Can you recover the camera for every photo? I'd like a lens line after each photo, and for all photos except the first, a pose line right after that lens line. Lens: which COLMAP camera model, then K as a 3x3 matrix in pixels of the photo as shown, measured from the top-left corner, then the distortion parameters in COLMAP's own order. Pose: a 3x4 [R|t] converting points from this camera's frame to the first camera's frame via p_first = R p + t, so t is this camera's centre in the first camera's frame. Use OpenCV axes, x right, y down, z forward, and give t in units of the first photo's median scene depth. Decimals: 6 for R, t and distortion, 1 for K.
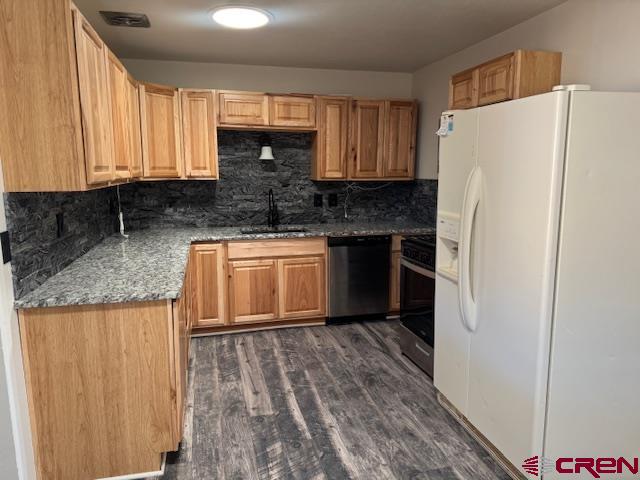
lens RADIAL K [[457.8, 0, 320.0], [0, 457.8, 240.0], [0, 0, 1]] dist [0.148552, -0.001947]
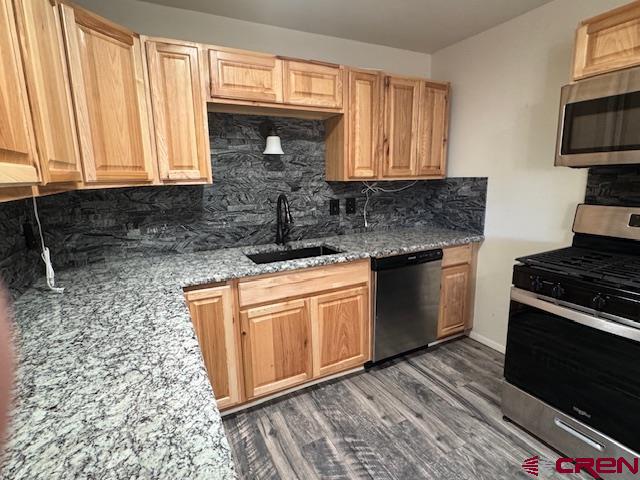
lens RADIAL K [[333.2, 0, 320.0], [0, 333.2, 240.0], [0, 0, 1]] dist [-0.002241, 0.017222]
pose [[0.974812, -0.060562, 0.214646, -0.174727], [0.052587, 0.997704, 0.042677, -0.062245], [-0.216738, -0.030314, 0.975759, 0.495512]]
